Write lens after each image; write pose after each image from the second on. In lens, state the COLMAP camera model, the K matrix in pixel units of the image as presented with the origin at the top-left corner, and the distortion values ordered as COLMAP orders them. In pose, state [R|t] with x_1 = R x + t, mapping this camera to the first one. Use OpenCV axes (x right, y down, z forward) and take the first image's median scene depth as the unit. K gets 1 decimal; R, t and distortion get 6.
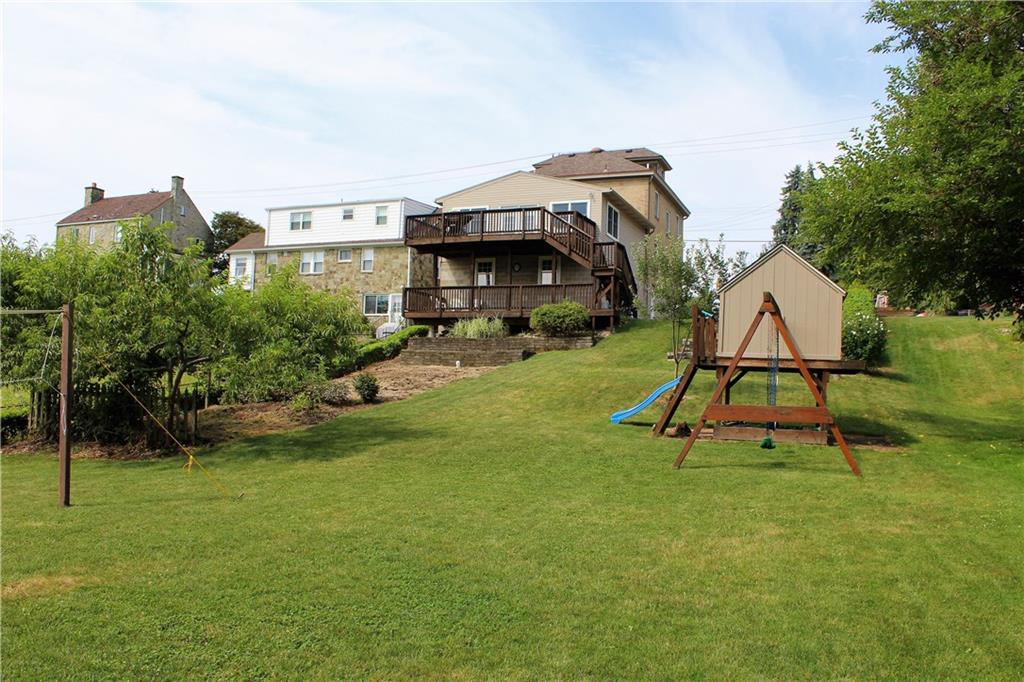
lens RADIAL K [[866.5, 0, 515.0], [0, 866.5, 358.4], [0, 0, 1]] dist [-0.094642, 0.000492]
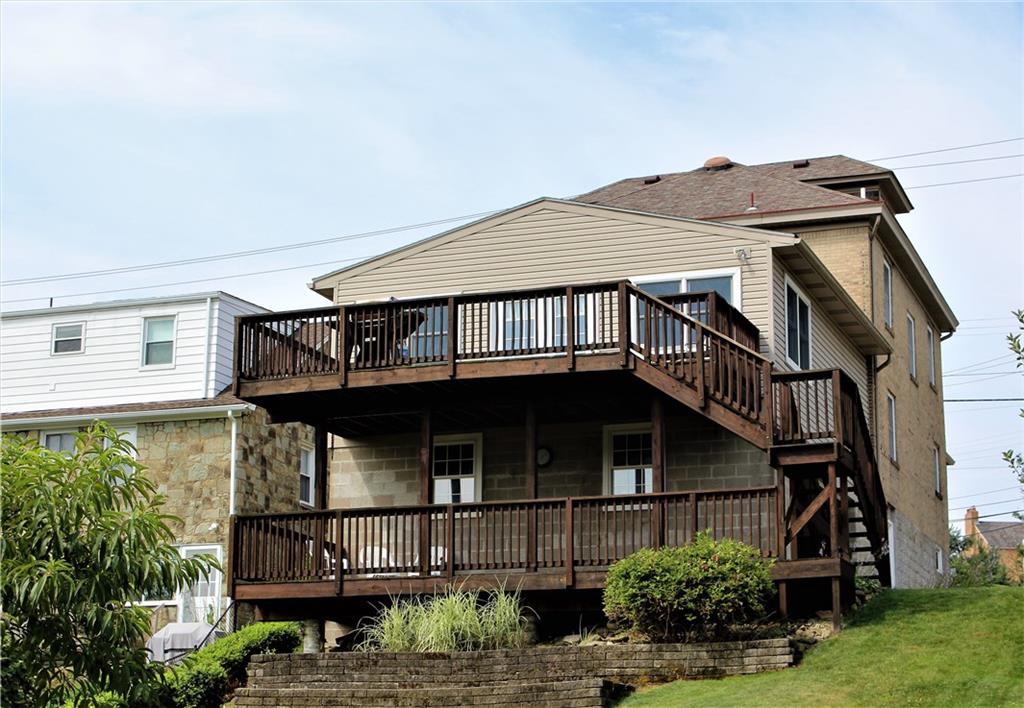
lens RADIAL K [[1910.6, 0, 511.8], [0, 1910.6, 434.4], [0, 0, 1]] dist [0.048953, 0.209473]
pose [[0.998718, -0.018262, 0.047208, -0.049910], [0.025071, 0.988679, -0.147935, 0.004357], [-0.043972, 0.148929, 0.987870, 0.209515]]
